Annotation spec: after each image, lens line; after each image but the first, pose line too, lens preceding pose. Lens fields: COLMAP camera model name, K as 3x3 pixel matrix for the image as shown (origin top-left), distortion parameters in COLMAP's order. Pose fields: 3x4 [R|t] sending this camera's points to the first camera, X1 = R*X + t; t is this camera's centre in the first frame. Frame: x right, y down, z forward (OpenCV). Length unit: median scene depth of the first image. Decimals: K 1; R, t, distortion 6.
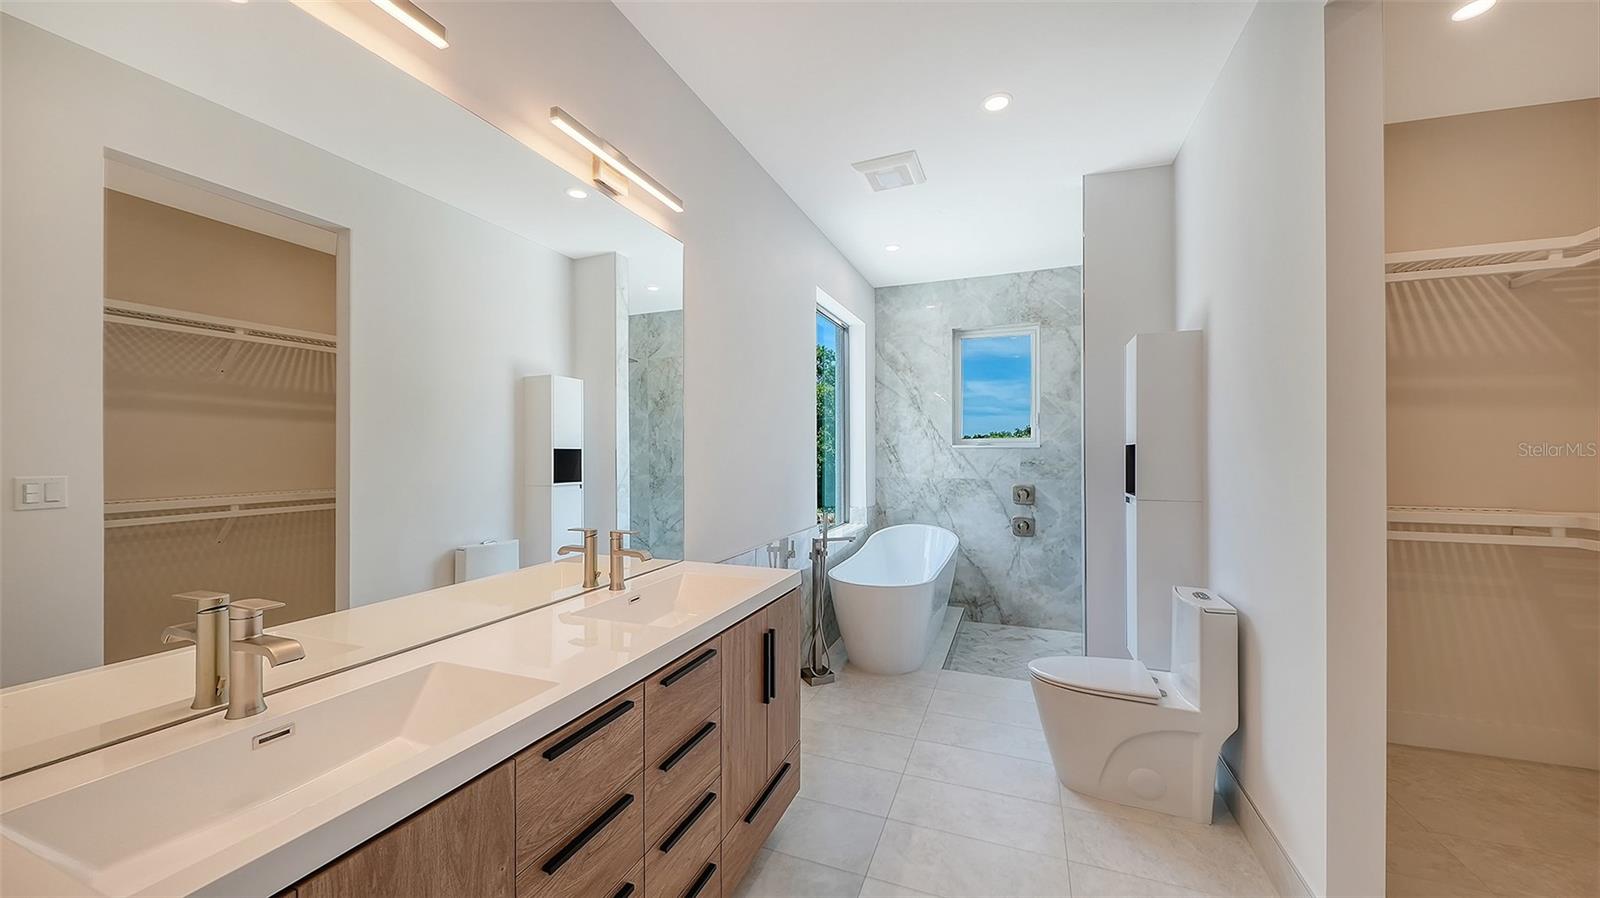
lens RADIAL K [[564.9, 0, 809.8], [0, 564.9, 447.8], [0, 0, 1]] dist [-0.002964, -0.001325]
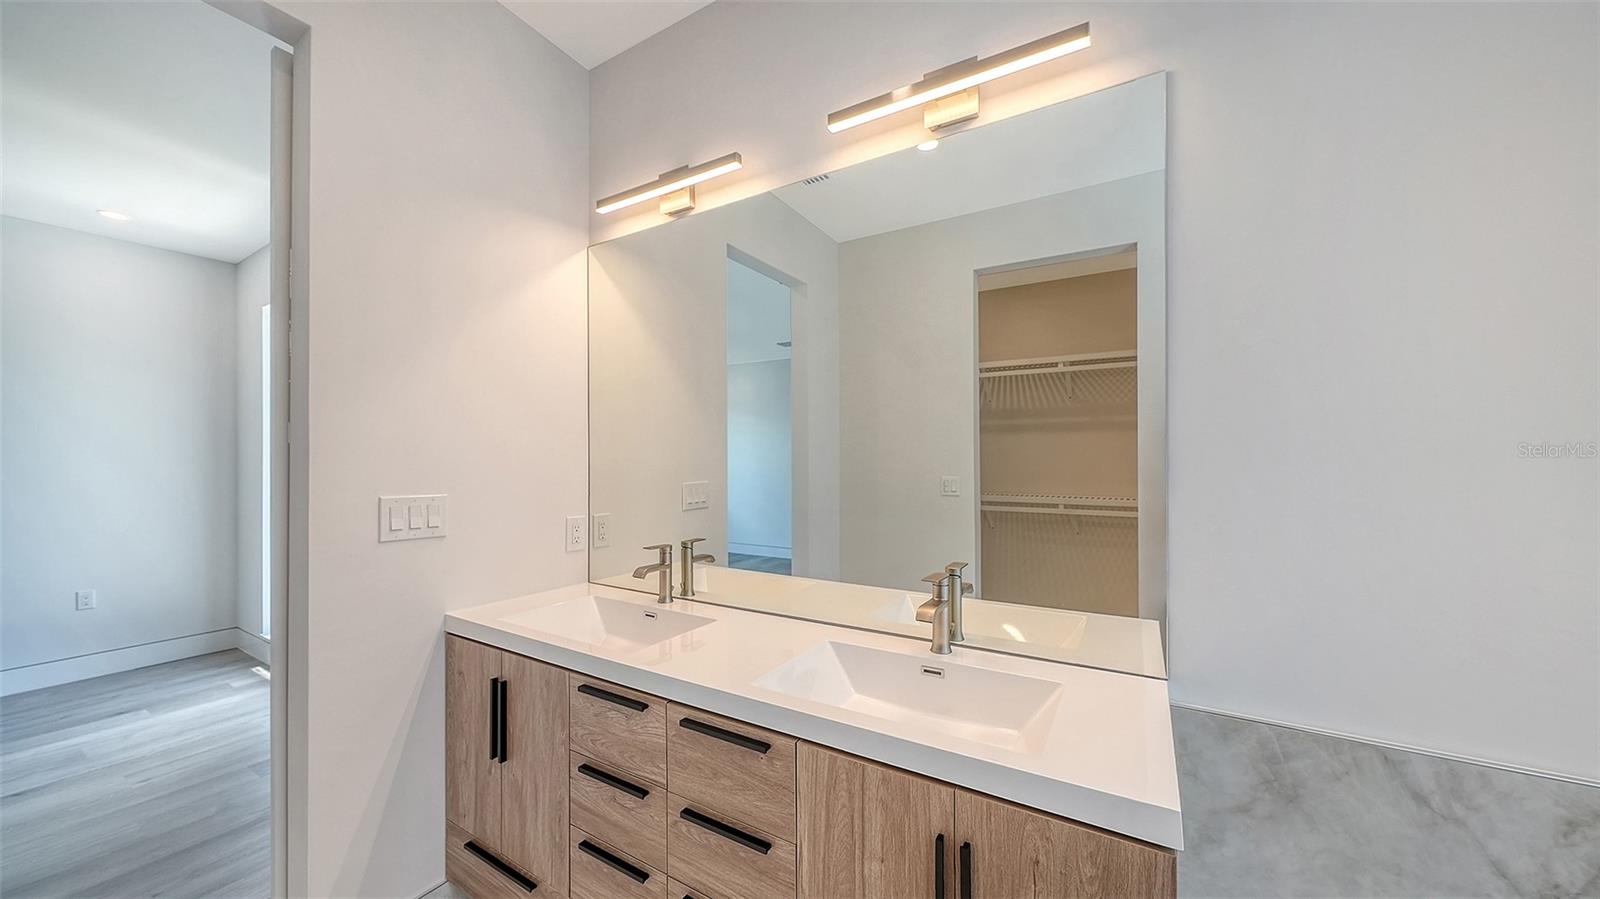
lens RADIAL K [[564.9, 0, 814.7], [0, 564.9, 454.5], [0, 0, 1]] dist [-0.002964, -0.001325]
pose [[-0.164169, -0.000119, -0.986432, 0.450589], [0.001974, 0.999998, -0.000449, -0.014045], [0.986430, -0.002021, -0.164169, 0.993971]]
